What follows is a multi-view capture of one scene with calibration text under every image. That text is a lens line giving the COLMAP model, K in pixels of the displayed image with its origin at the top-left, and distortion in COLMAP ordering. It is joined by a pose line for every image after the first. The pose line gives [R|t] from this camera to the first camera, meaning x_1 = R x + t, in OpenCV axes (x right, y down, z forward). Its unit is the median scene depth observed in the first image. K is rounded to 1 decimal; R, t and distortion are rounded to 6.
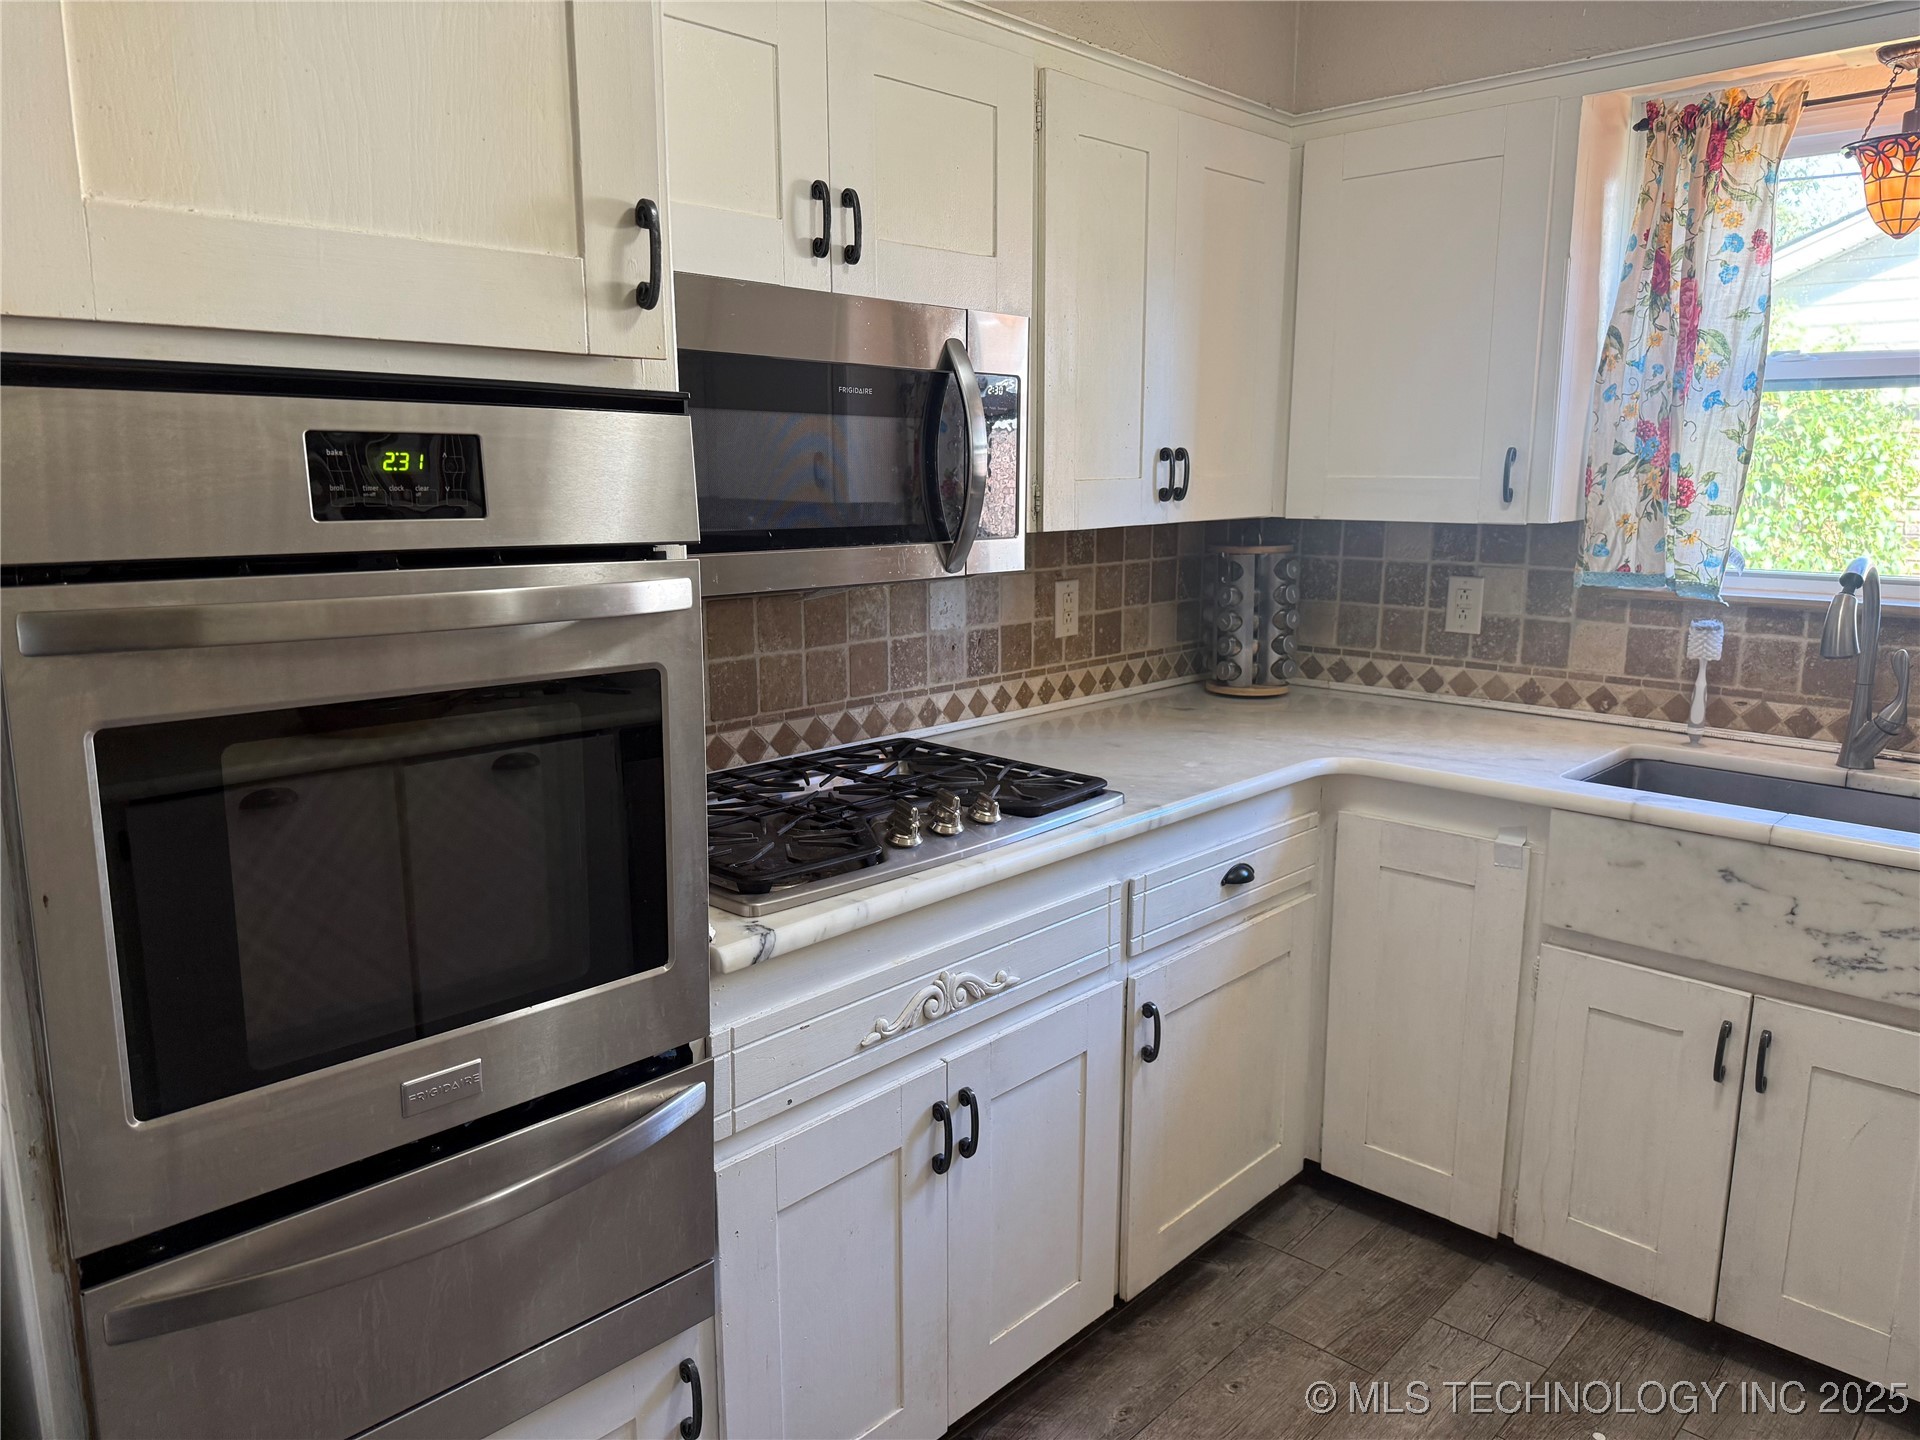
lens RADIAL K [[1371.8, 0, 960.6], [0, 1371.8, 718.7], [0, 0, 1]] dist [0.057938, -0.065623]
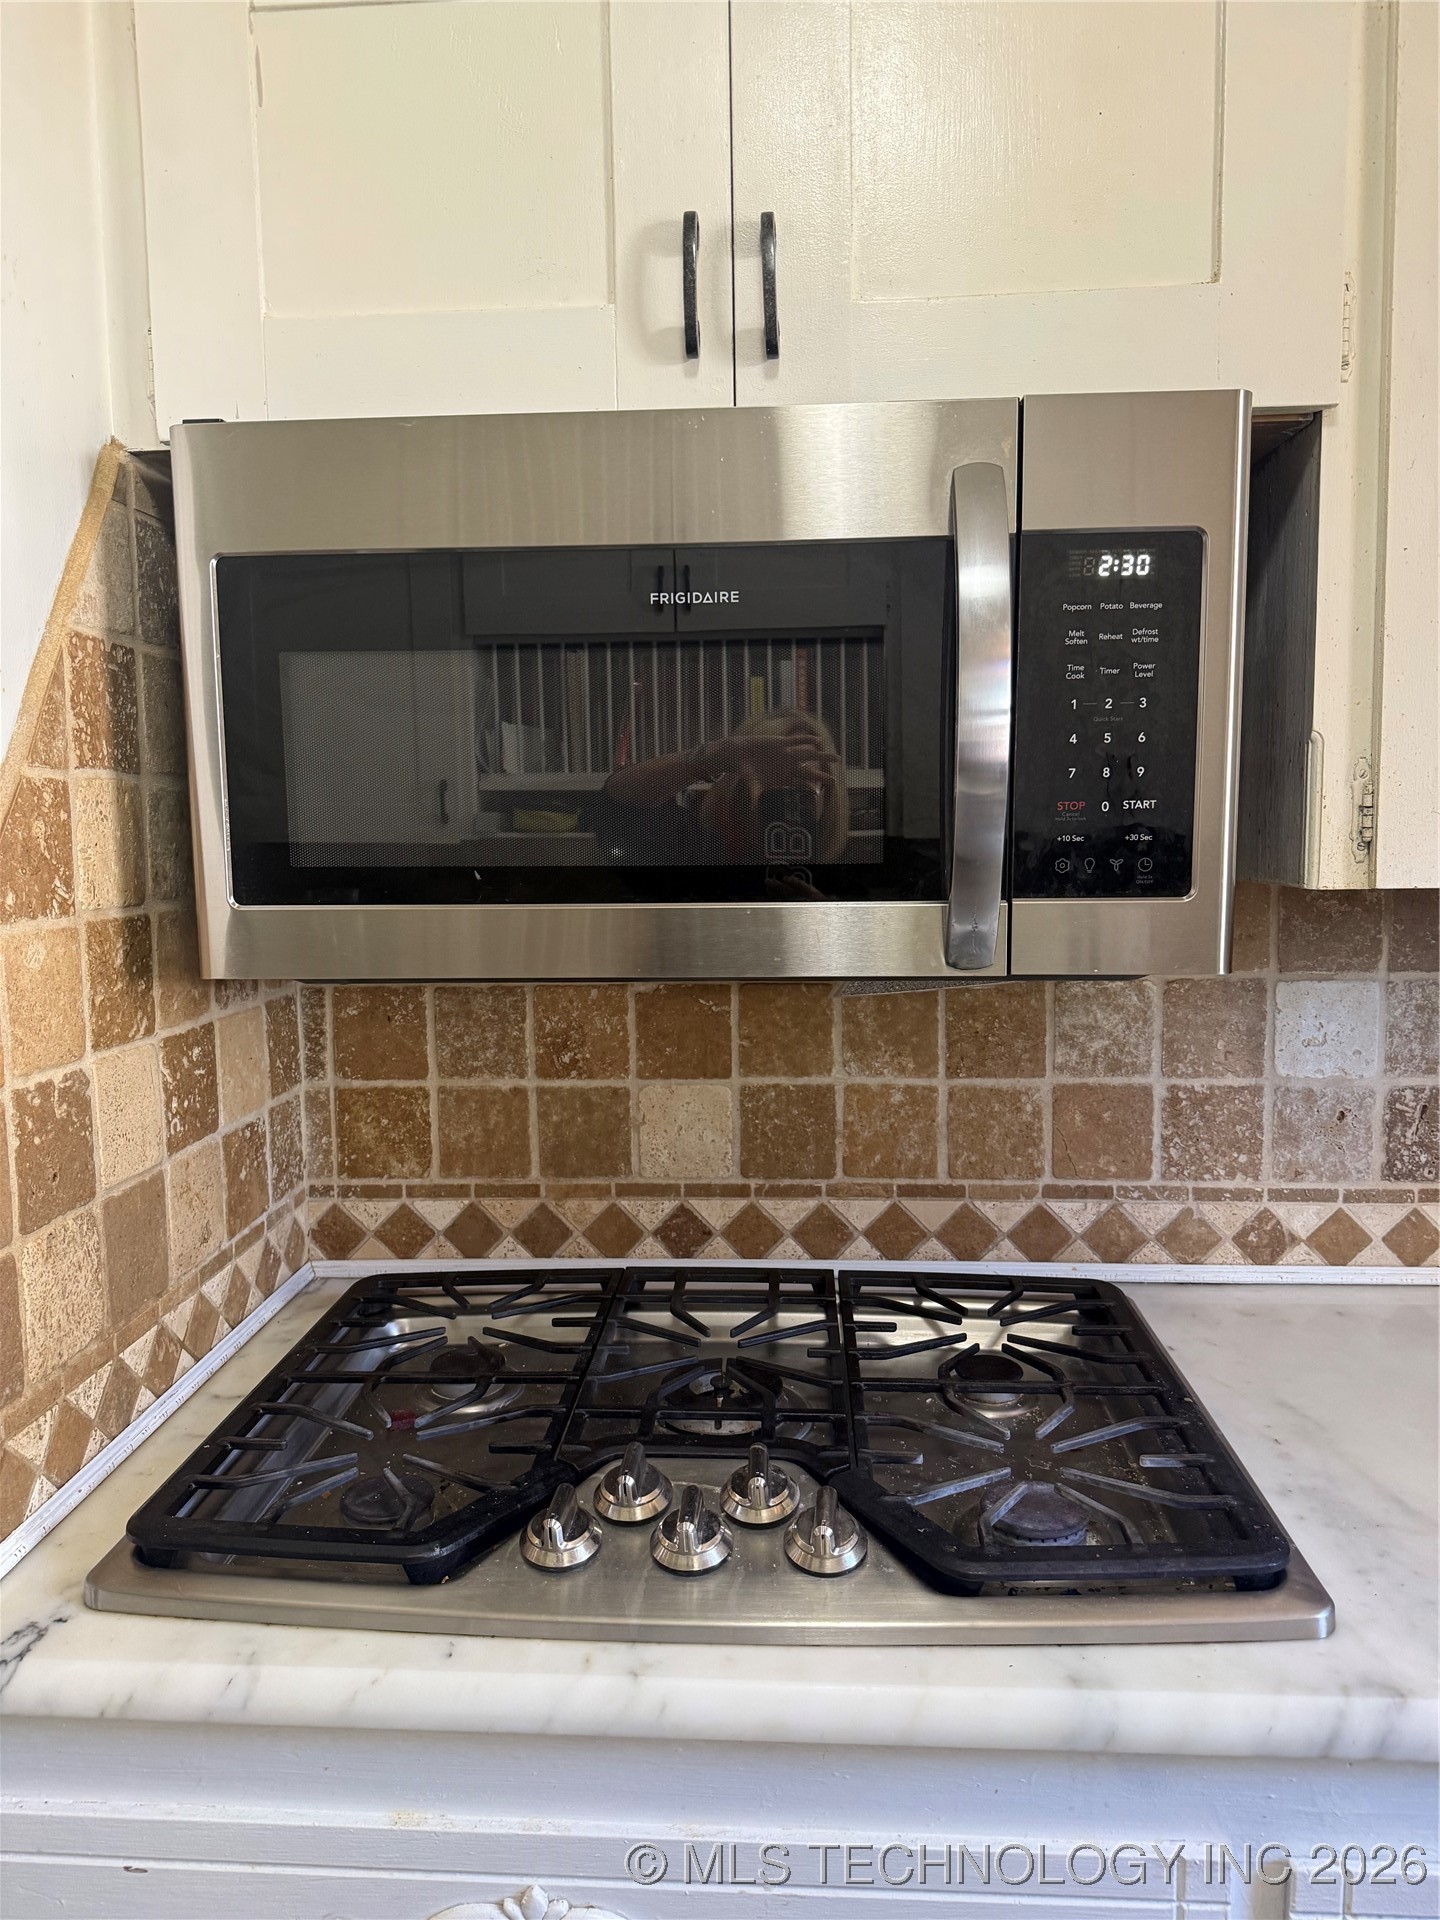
lens RADIAL K [[1371.8, 0, 717.2], [0, 1371.8, 961.4], [0, 0, 1]] dist [0.057938, -0.065623]
pose [[0.616479, 0.048967, -0.785848, 0.282658], [-0.133413, 0.990129, -0.042964, -0.063915], [0.775986, 0.131329, 0.616926, 0.581988]]
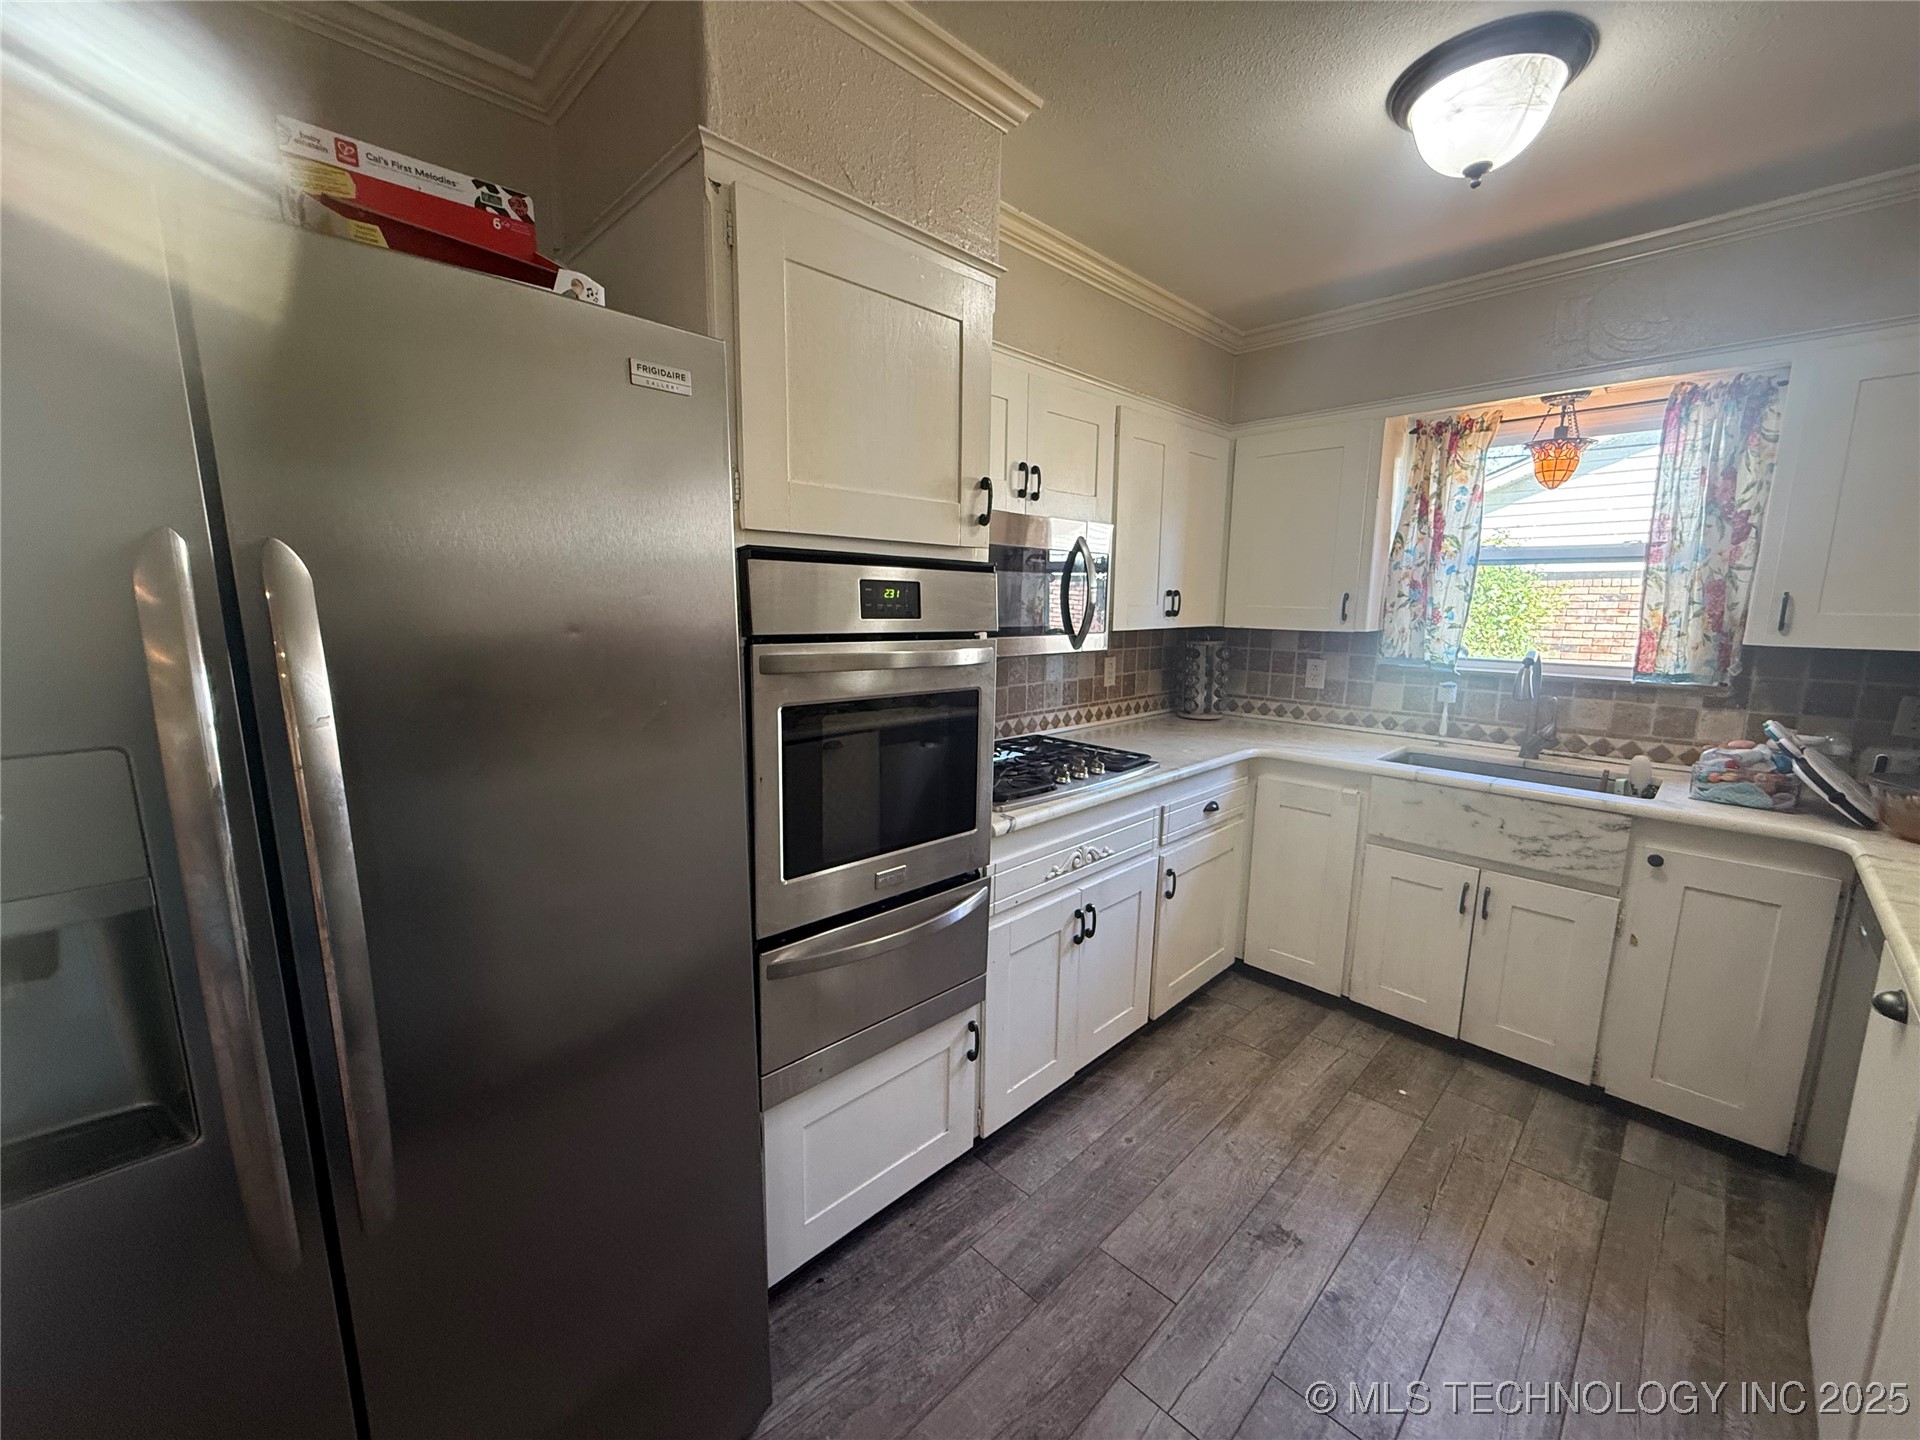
lens RADIAL K [[762.8, 0, 959.2], [0, 762.8, 713.9], [0, 0, 1]] dist [-0.003836, 0.000442]
pose [[0.998875, 0.016408, -0.044495, -0.108914], [-0.017850, 0.999322, -0.032196, 0.022258], [0.043937, 0.032954, 0.998491, -0.104927]]
